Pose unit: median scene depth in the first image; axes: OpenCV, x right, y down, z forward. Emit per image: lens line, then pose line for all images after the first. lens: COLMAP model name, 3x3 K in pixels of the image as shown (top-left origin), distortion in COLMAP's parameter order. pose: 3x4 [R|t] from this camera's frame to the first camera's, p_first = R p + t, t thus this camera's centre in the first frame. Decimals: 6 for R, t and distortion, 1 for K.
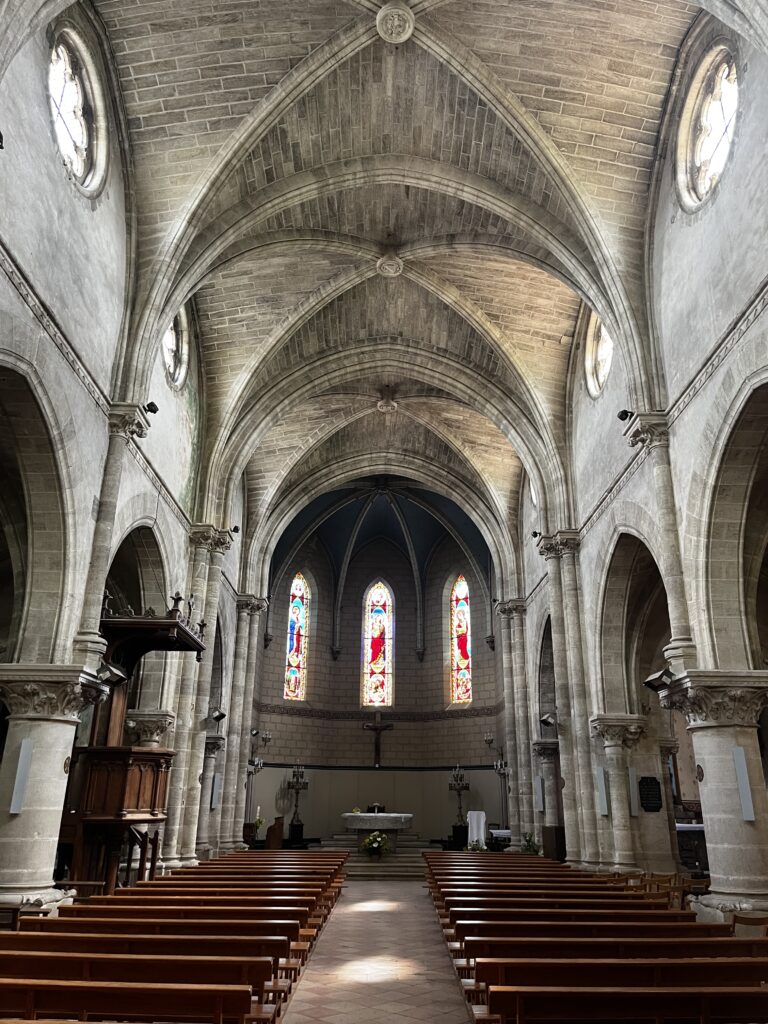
lens RADIAL K [[786.6, 0, 396.5], [0, 786.6, 510.3], [0, 0, 1]] dist [0.063319, -0.001476]
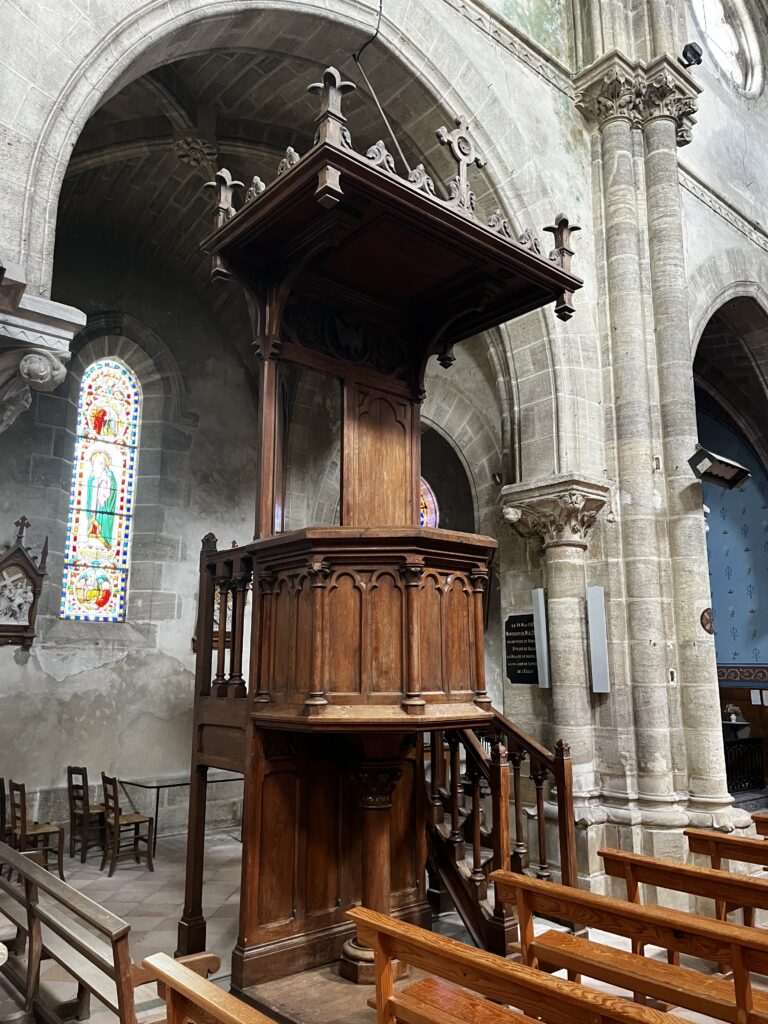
lens RADIAL K [[786.6, 0, 396.5], [0, 786.6, 510.3], [0, 0, 1]] dist [0.063319, -0.001476]
pose [[0.648224, -0.165875, -0.743163, -0.032873], [0.272746, 0.961806, 0.023227, 0.217338], [0.710925, -0.217751, 0.668707, 0.590090]]
